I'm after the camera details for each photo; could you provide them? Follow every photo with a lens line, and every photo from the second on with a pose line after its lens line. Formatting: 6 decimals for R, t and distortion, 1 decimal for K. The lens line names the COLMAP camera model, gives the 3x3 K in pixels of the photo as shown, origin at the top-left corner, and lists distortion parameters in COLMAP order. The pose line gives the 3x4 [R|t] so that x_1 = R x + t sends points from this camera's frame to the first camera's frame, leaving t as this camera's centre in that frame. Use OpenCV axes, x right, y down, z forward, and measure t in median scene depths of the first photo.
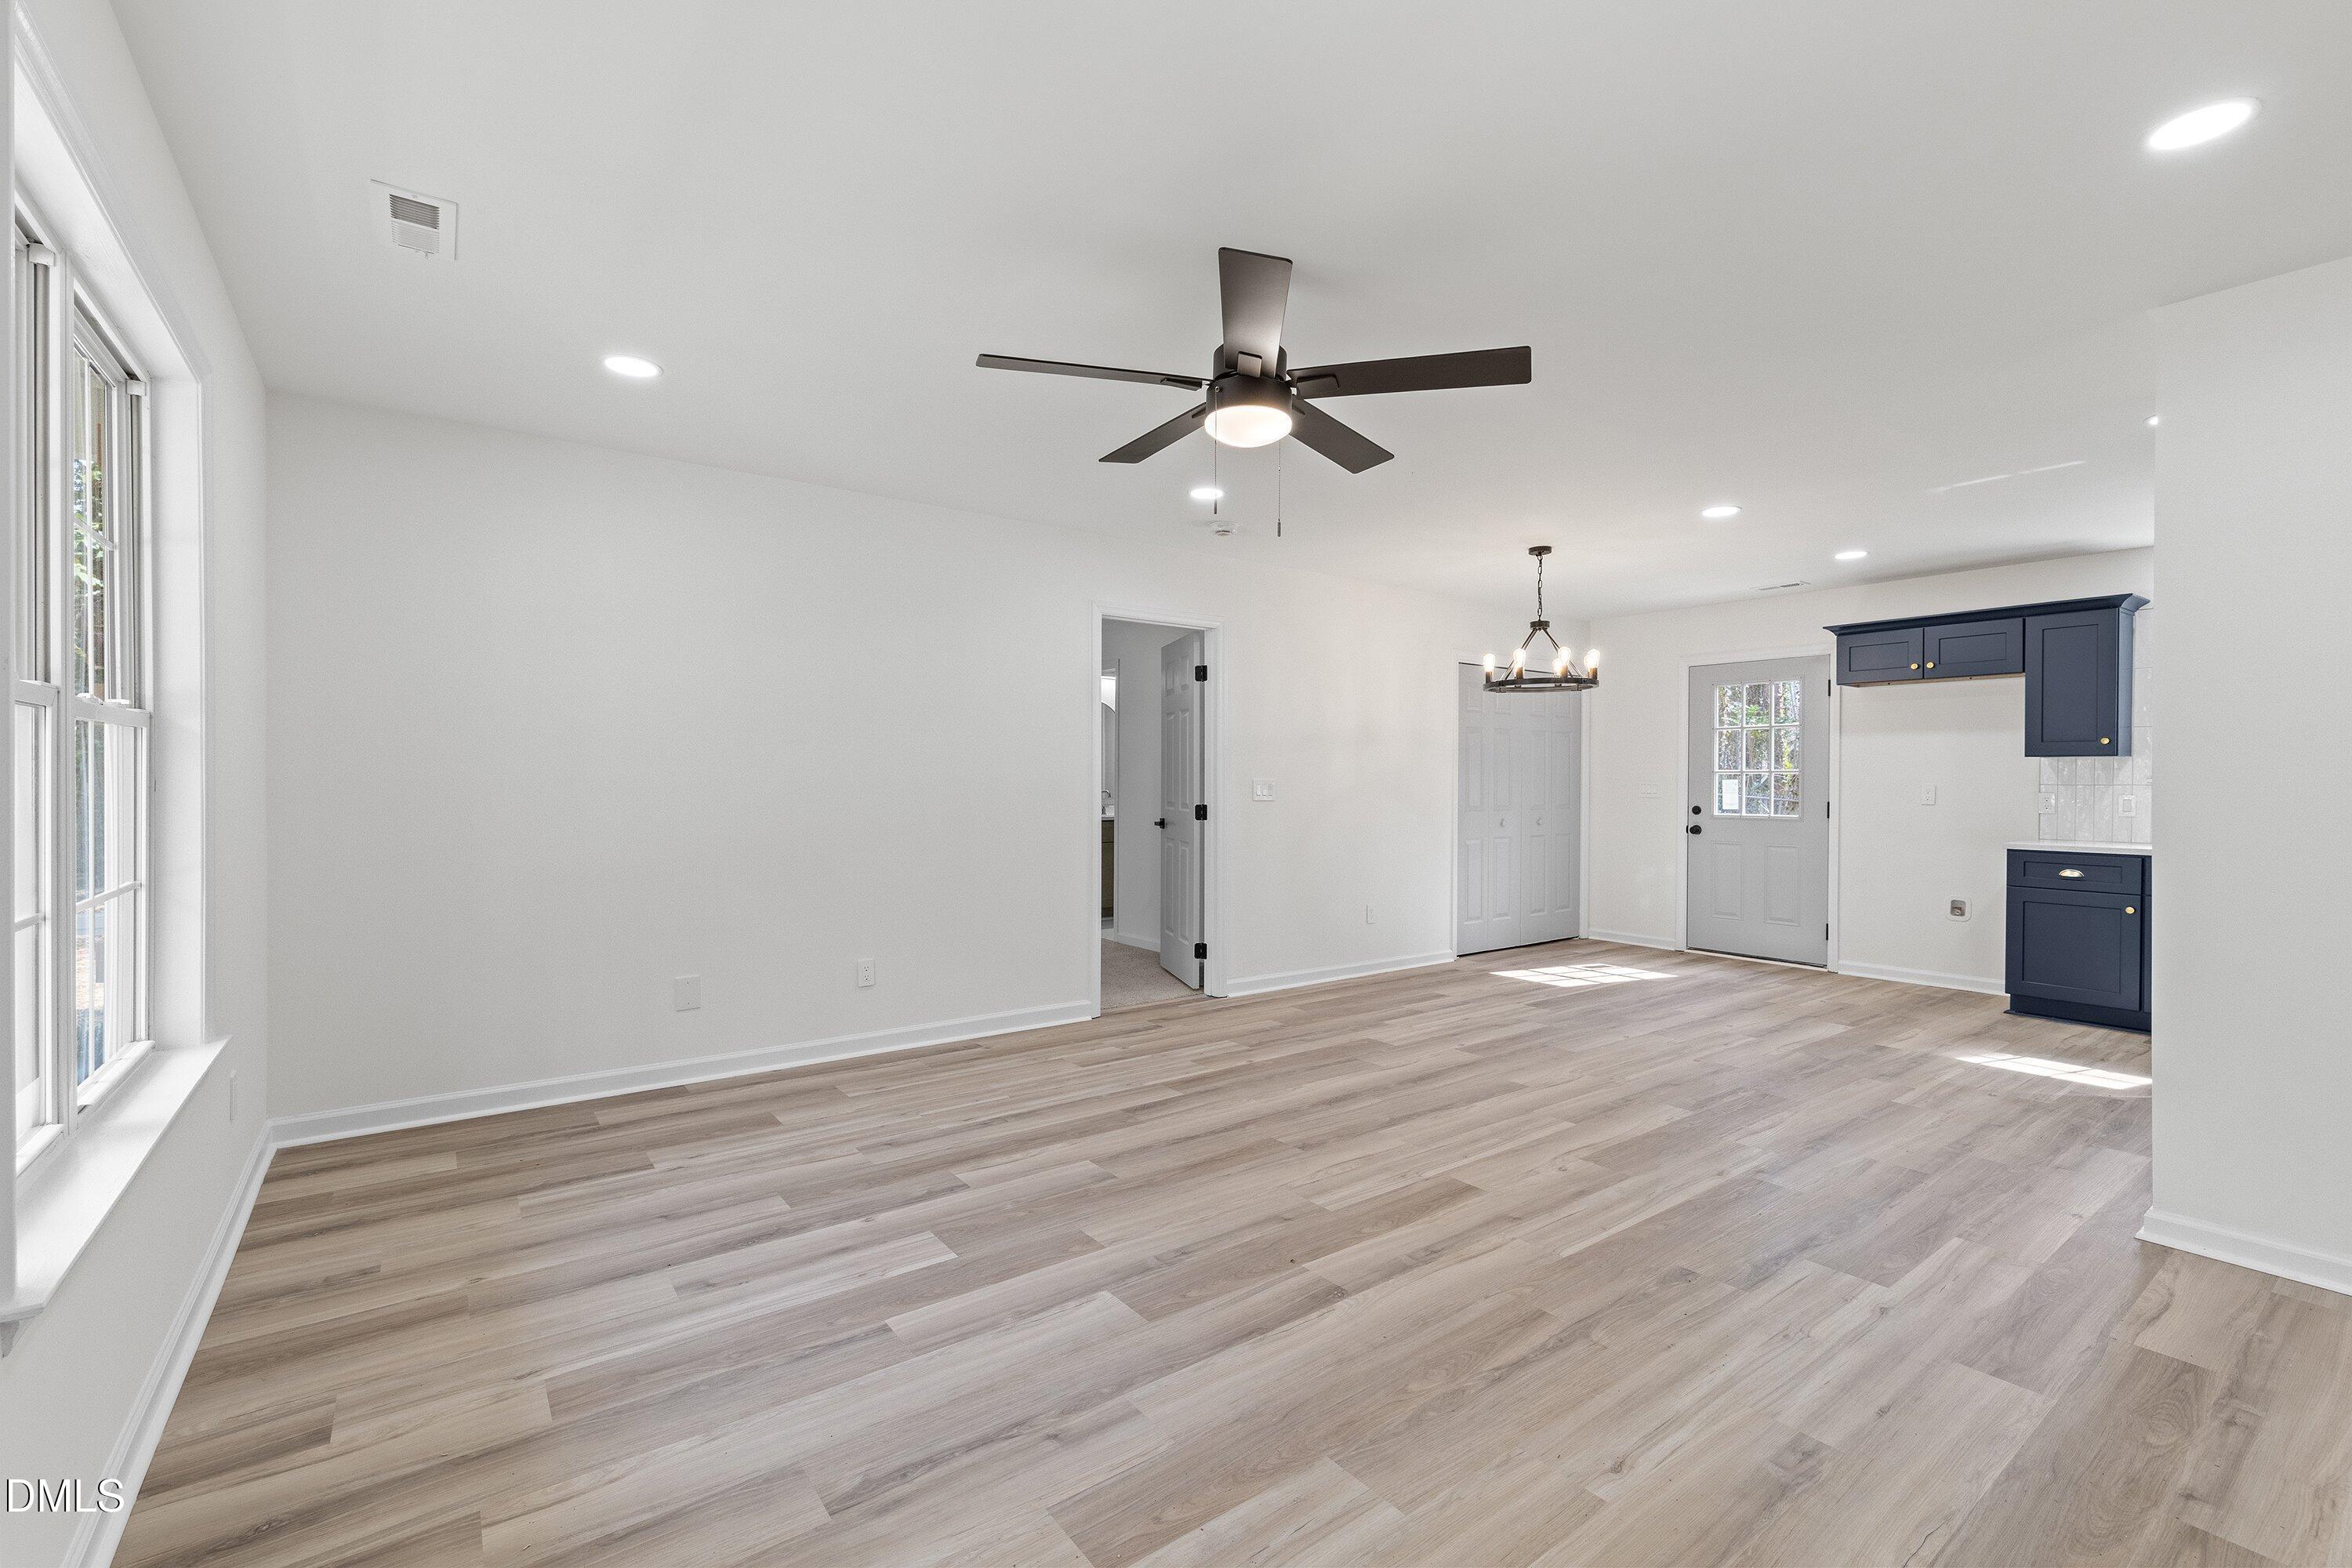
lens RADIAL K [[1014.2, 0, 1176.0], [0, 1014.2, 784.0], [0, 0, 1]] dist [-0.001106, 0.000293]
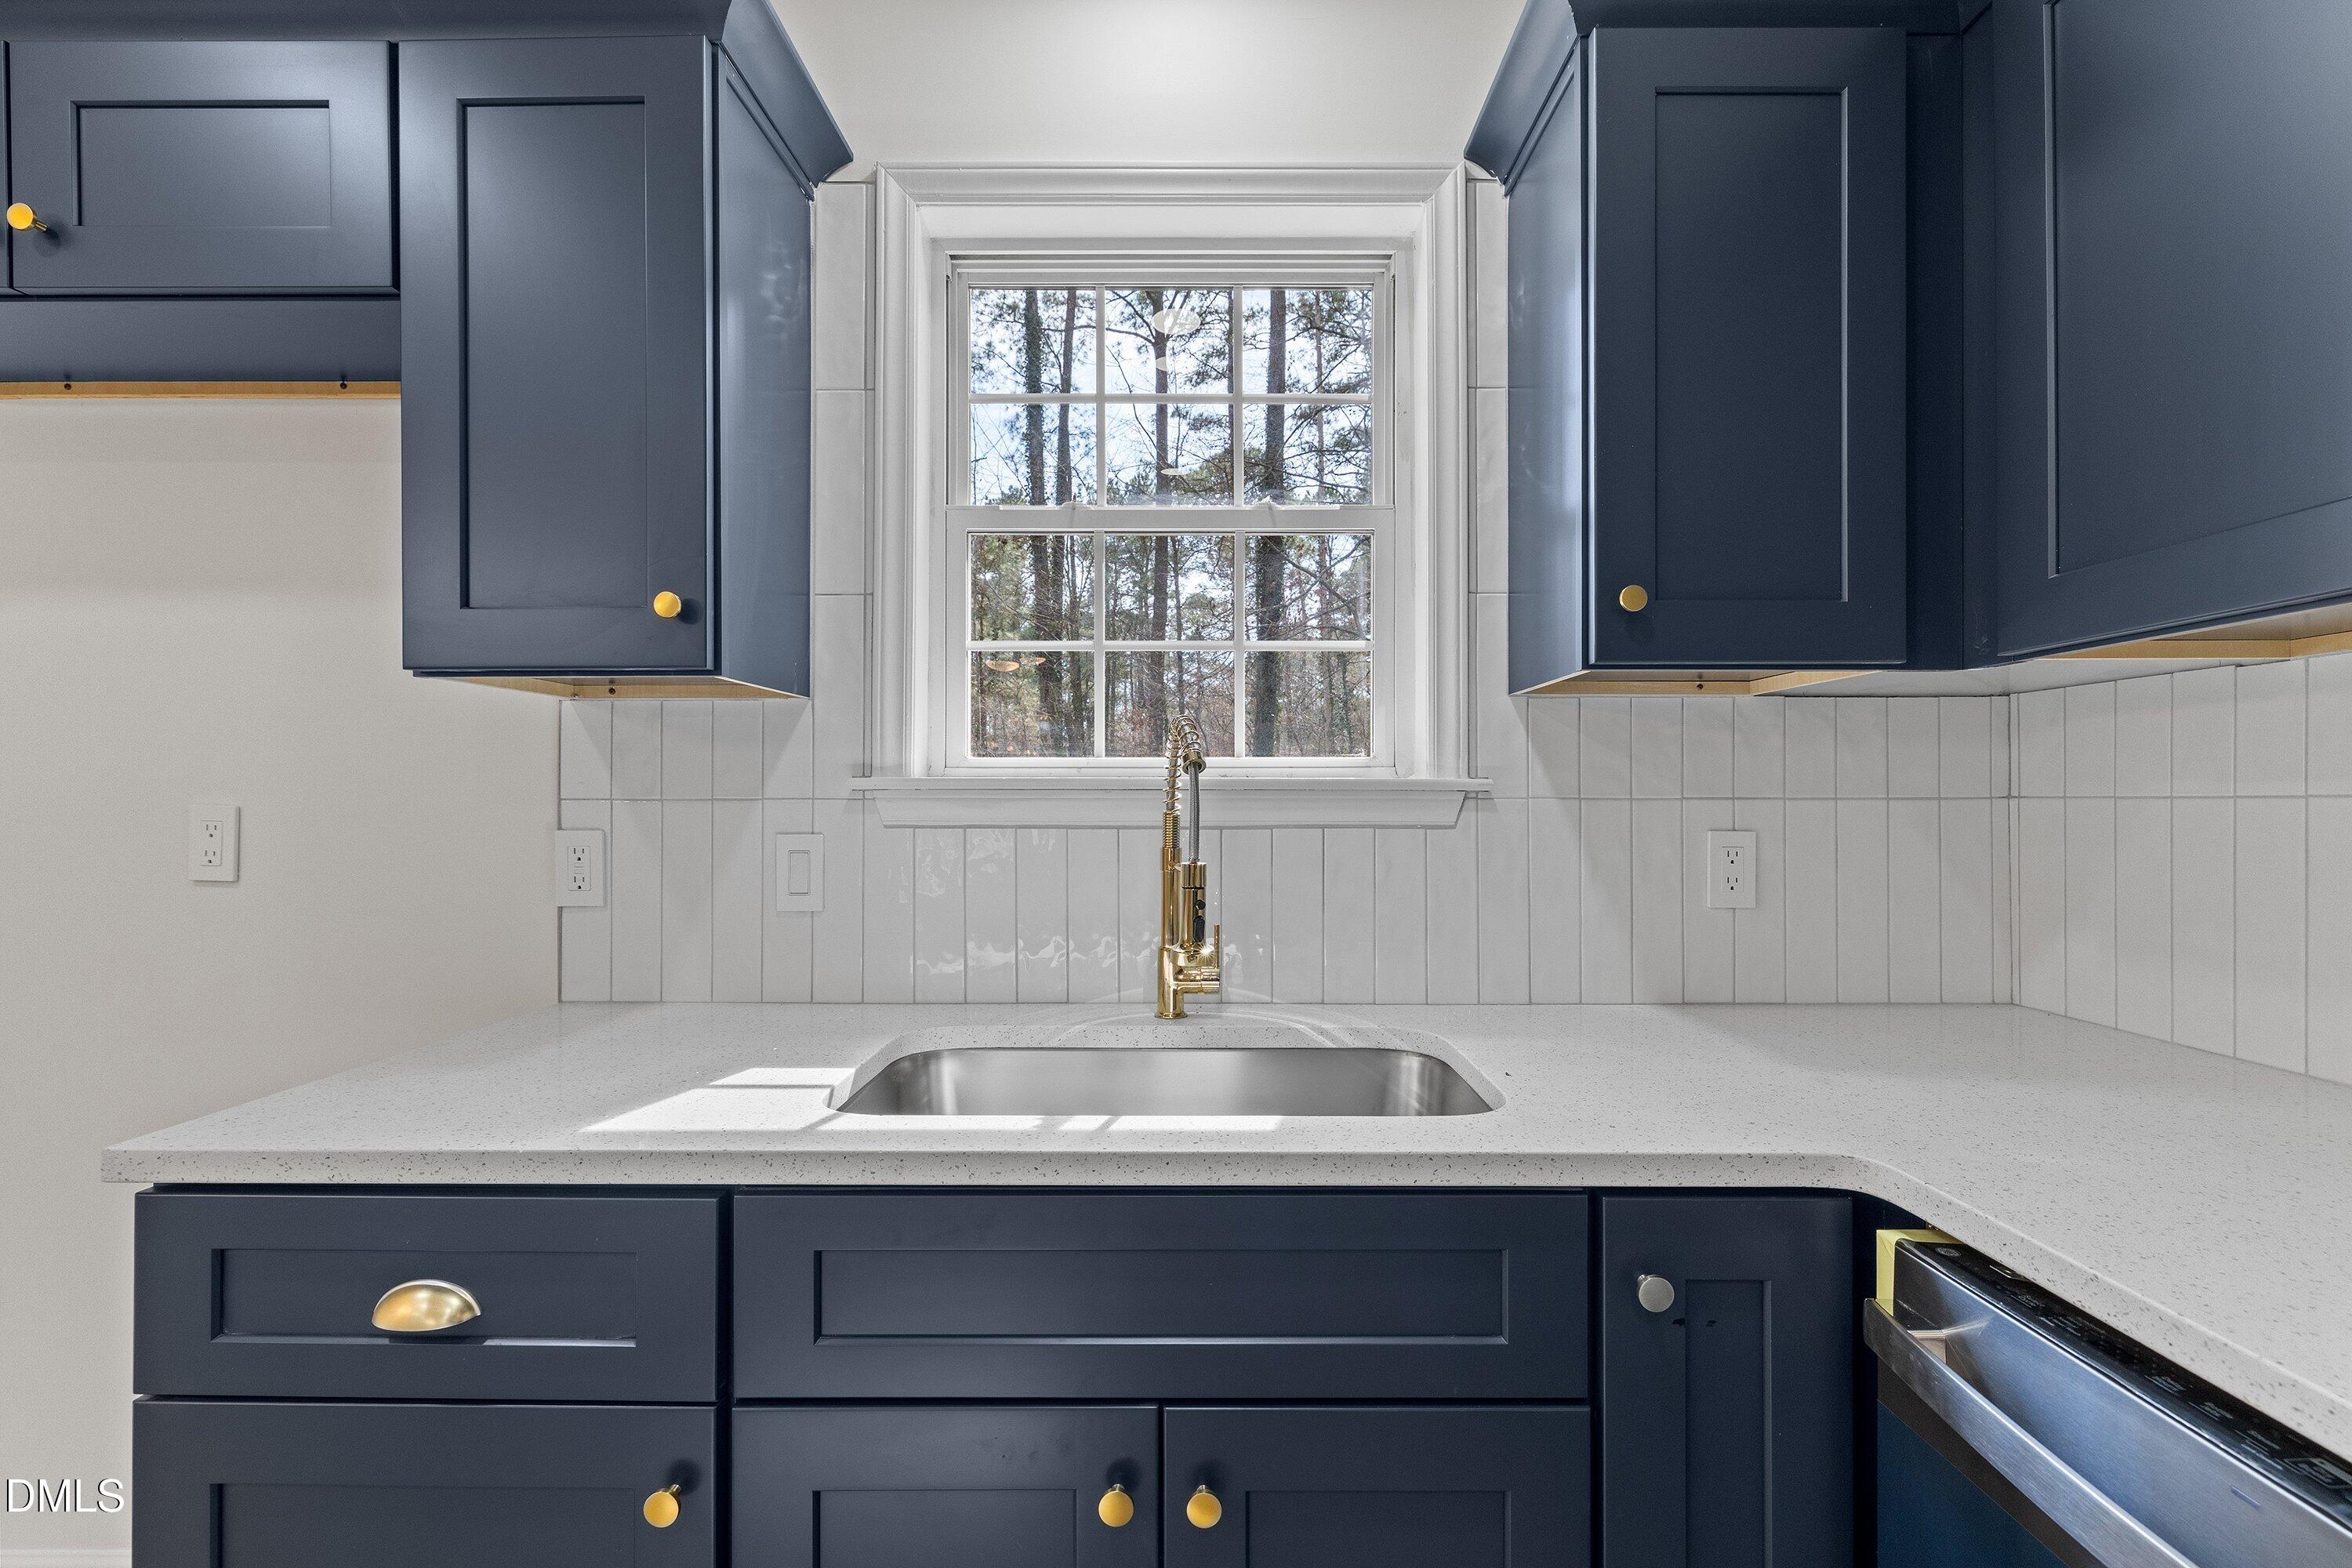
lens RADIAL K [[1033.6, 0, 1182.5], [0, 1033.6, 799.8], [0, 0, 1]] dist [0.000141, 0.000059]
pose [[0.598255, -0.005132, 0.801289, 1.185688], [0.007867, 0.999969, 0.000531, 0.002139], [-0.801267, 0.005986, 0.598277, 1.140273]]
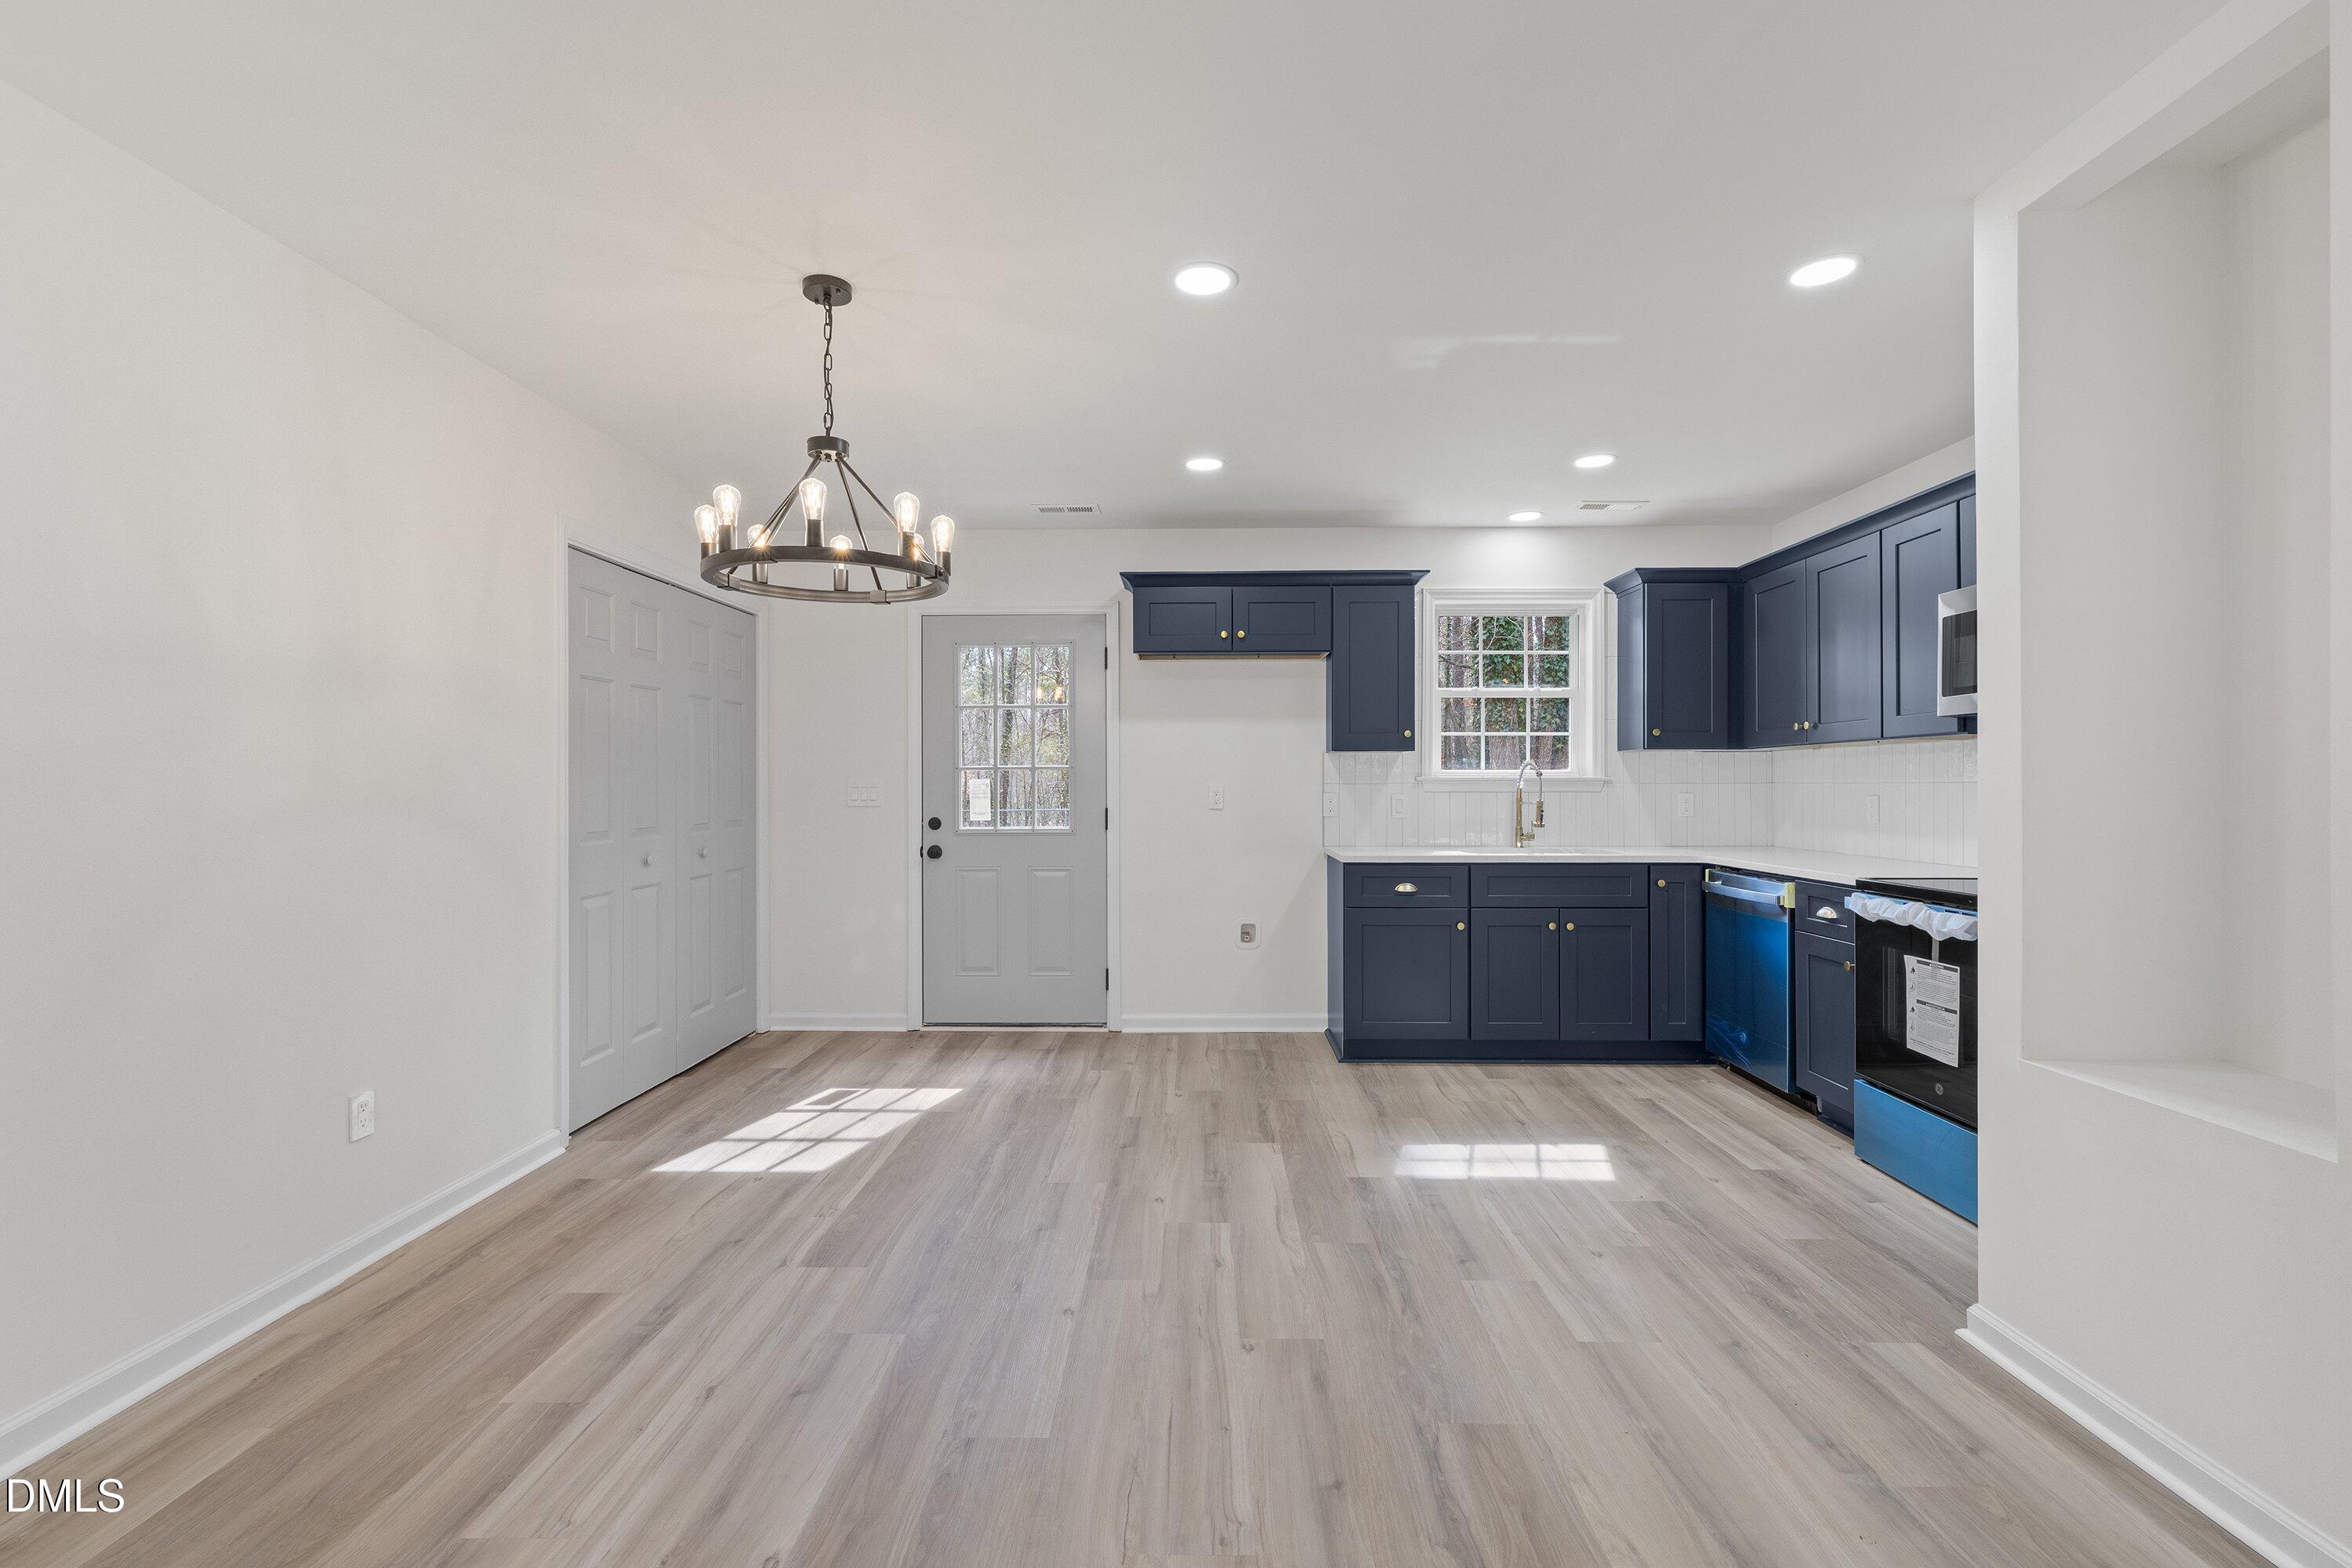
lens RADIAL K [[1022.4, 0, 1179.1], [0, 1022.4, 791.5], [0, 0, 1]] dist [0.000129, 0.000339]
pose [[0.611782, -0.010354, 0.790959, 0.130974], [0.007609, 0.999945, 0.007205, -0.000287], [-0.790990, 0.001610, 0.611827, 0.906296]]
